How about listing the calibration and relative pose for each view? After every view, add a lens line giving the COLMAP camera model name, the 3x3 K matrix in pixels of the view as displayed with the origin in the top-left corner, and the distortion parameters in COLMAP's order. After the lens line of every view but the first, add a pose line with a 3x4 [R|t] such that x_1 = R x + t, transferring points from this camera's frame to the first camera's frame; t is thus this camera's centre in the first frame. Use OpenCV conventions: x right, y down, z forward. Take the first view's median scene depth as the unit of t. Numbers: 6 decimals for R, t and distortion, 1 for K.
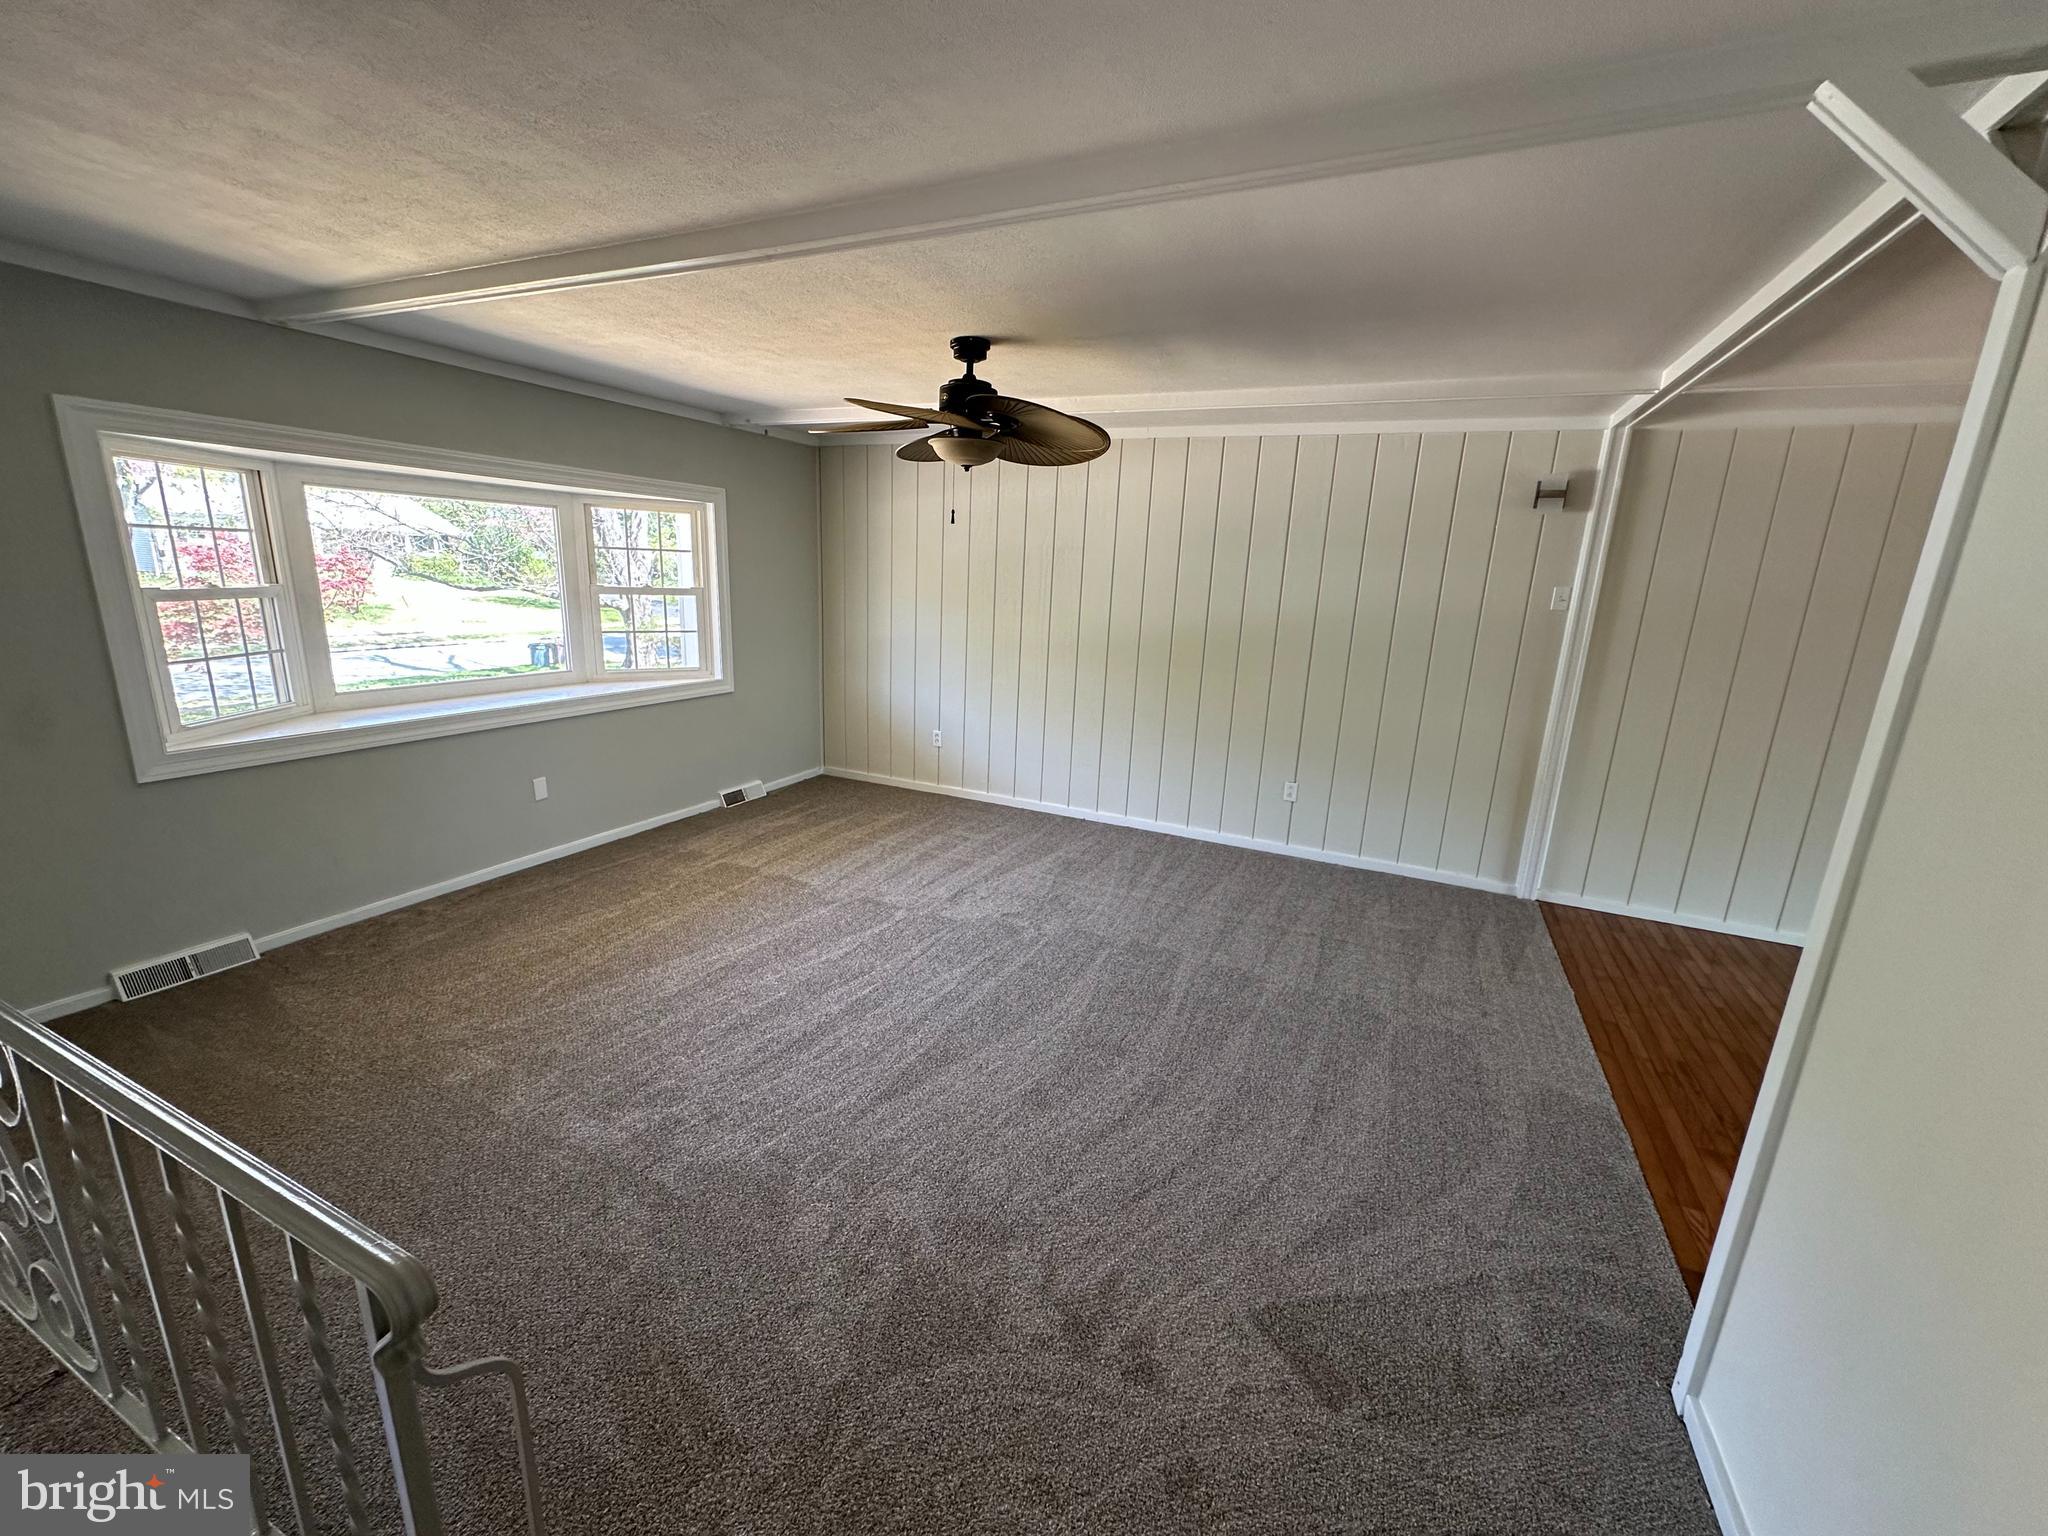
lens RADIAL K [[818.7, 0, 1024.0], [0, 818.7, 768.0], [0, 0, 1]] dist [0.002573, -0.000026]
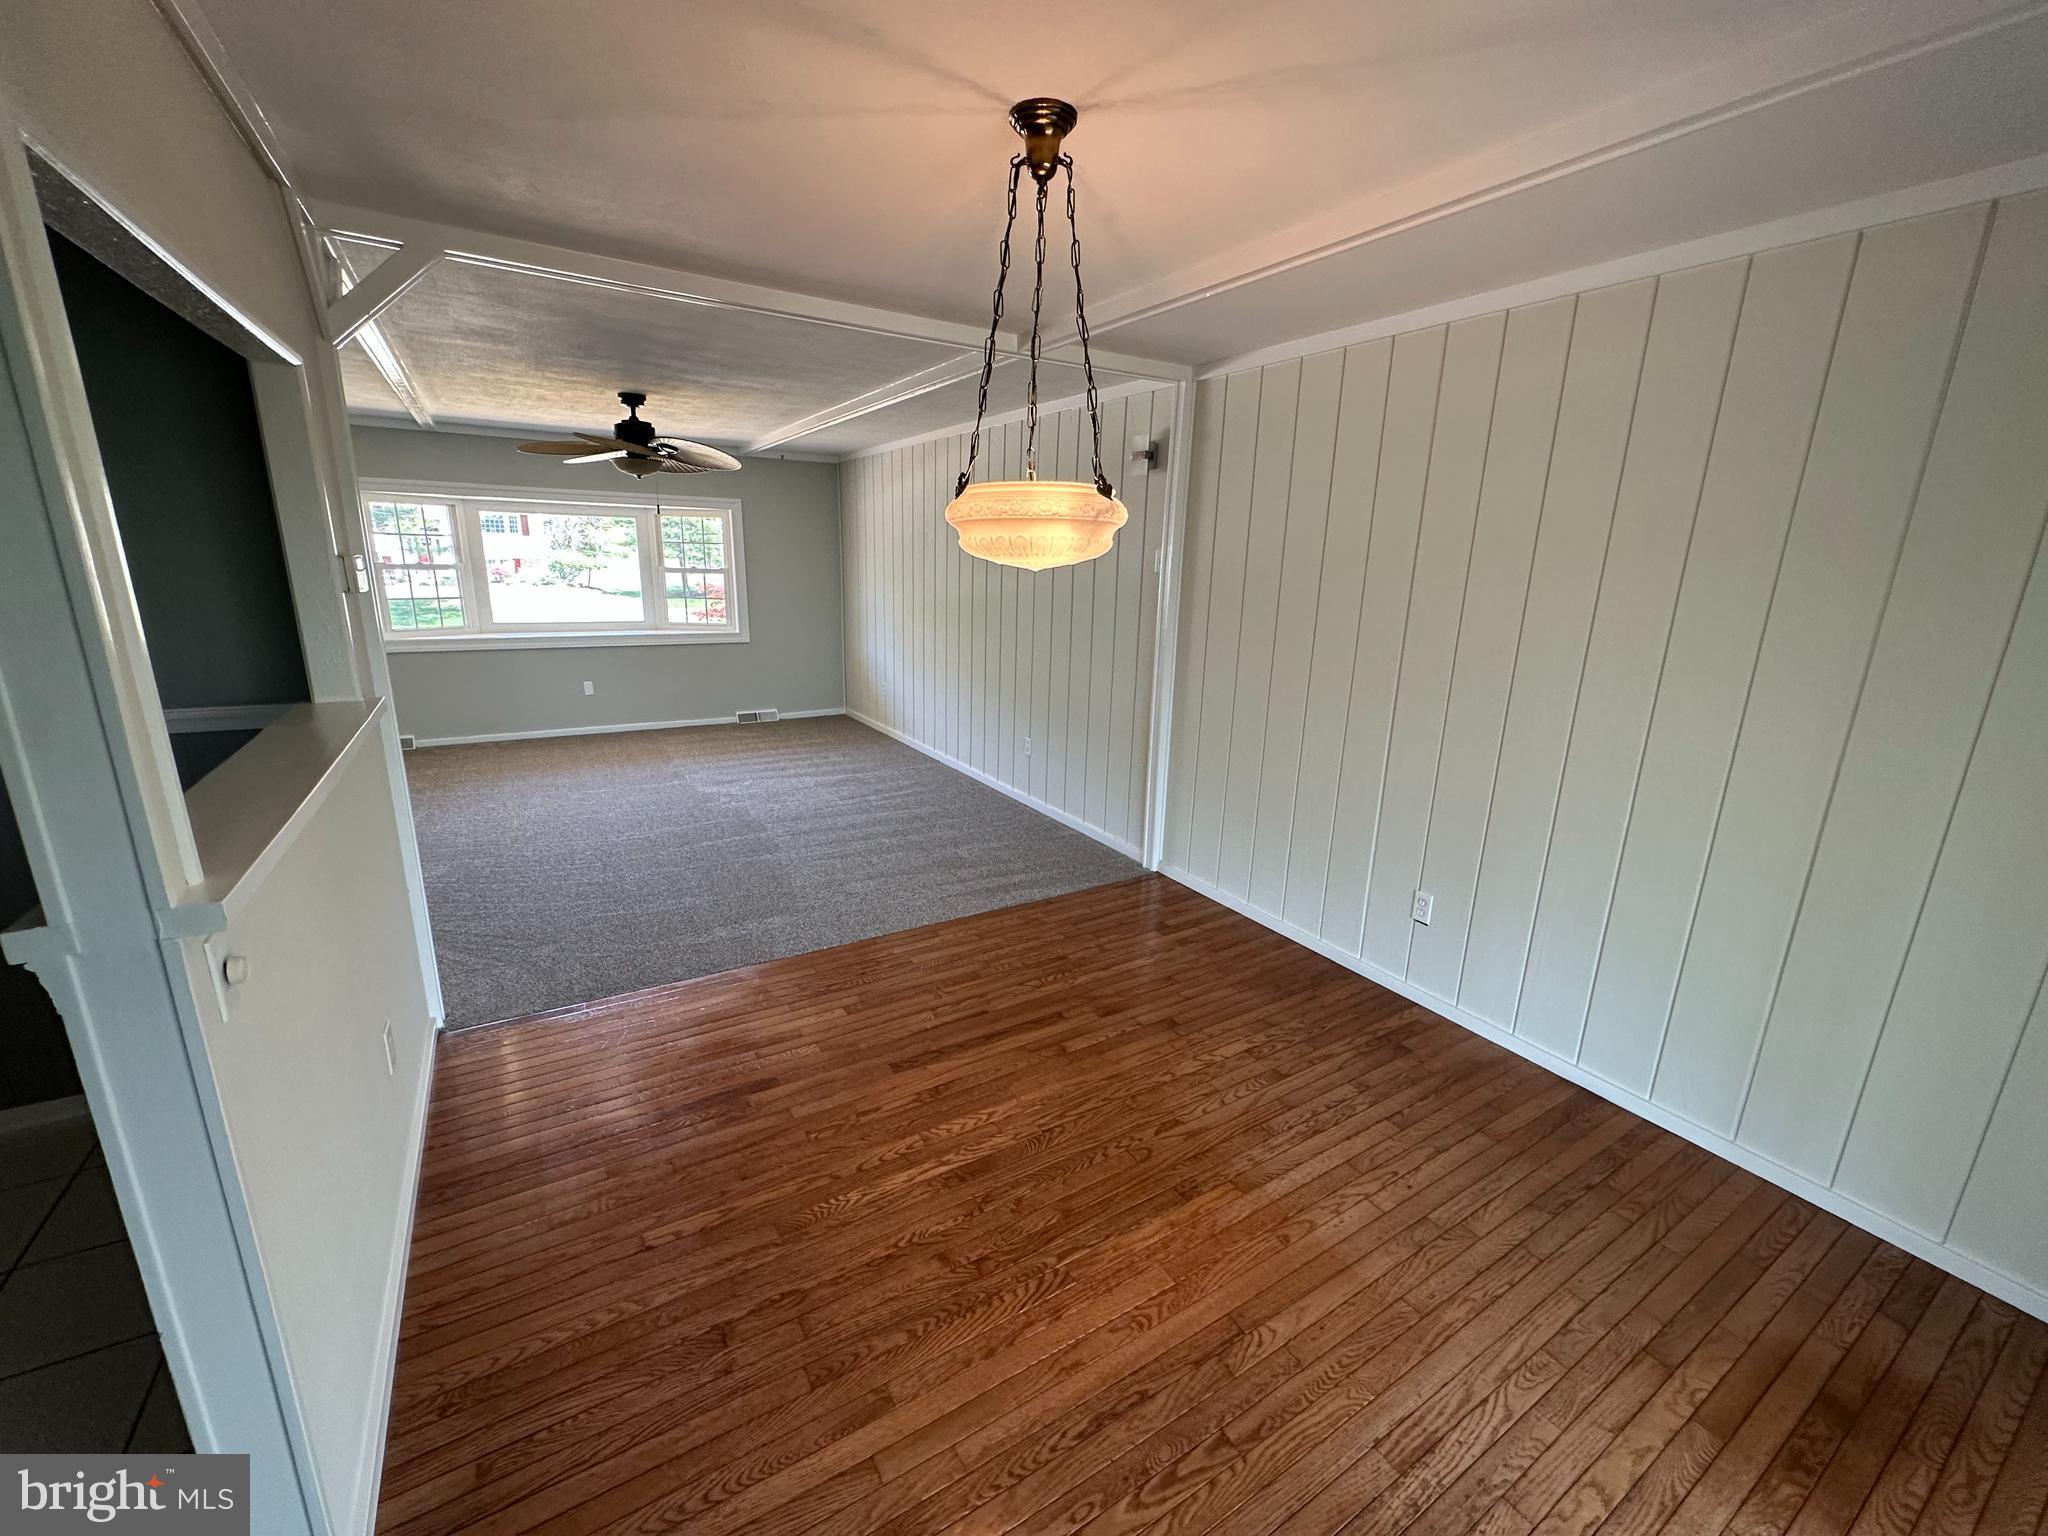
lens RADIAL K [[818.7, 0, 1024.0], [0, 818.7, 768.0], [0, 0, 1]] dist [0.002573, -0.000026]
pose [[0.834985, 0.117984, -0.537476, 1.032317], [-0.121052, 0.992200, 0.029746, 0.029644], [0.536793, 0.040225, 0.842754, 0.087660]]
